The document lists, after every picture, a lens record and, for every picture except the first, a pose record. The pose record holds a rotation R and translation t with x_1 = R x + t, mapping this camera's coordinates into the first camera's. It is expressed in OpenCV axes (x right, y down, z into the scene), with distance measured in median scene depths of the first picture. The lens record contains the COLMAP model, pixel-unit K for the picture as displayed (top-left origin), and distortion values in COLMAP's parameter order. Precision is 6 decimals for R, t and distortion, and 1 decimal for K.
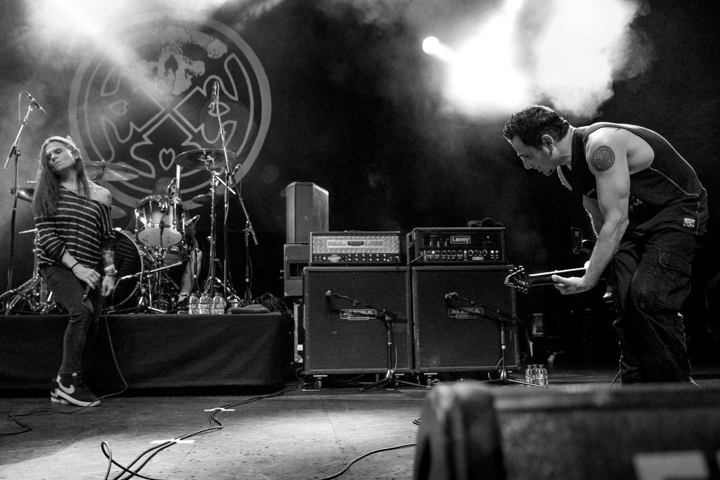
lens RADIAL K [[605.6, 0, 334.7], [0, 605.6, 241.9], [0, 0, 1]] dist [-0.045735, 0.003973]
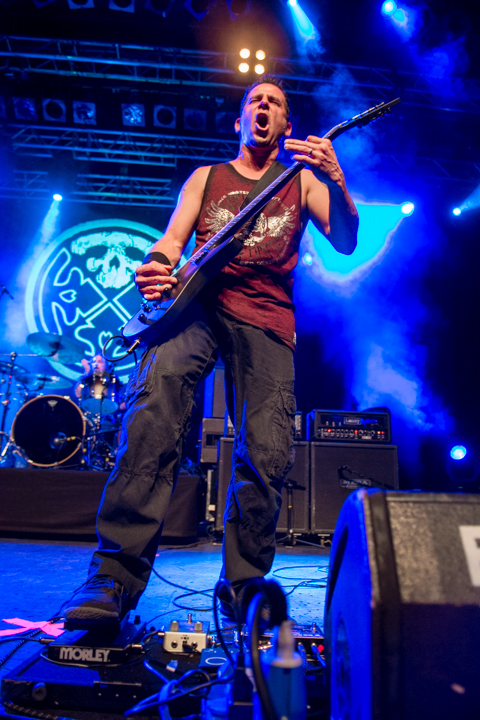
lens RADIAL K [[533.1, 0, 237.4], [0, 533.1, 358.5], [0, 0, 1]] dist [-0.041594, -0.024387]
pose [[0.998749, 0.049608, -0.006343, -0.017191], [-0.050008, 0.992309, -0.113234, 0.003786], [0.000677, 0.113409, 0.993548, -0.052379]]
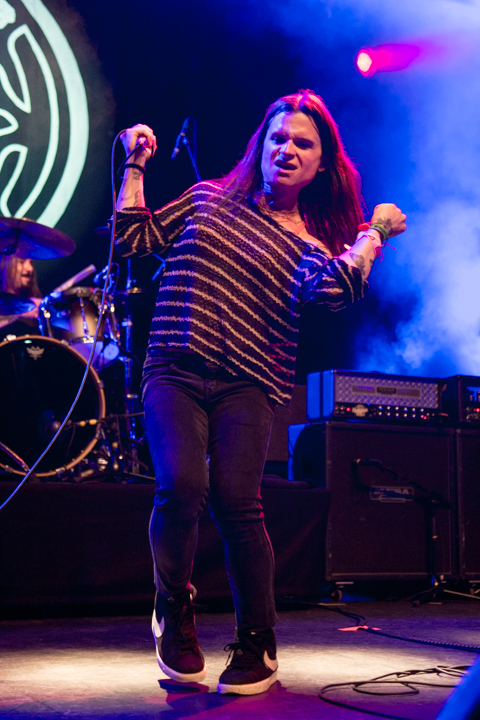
lens RADIAL K [[1088.1, 0, 234.5], [0, 1088.1, 367.2], [0, 0, 1]] dist [0.093241, 0.000000]
pose [[0.921107, 0.076313, 0.381756, -0.580710], [-0.080565, 0.996738, -0.004858, -0.003773], [-0.380882, -0.026281, 0.924250, -0.077050]]
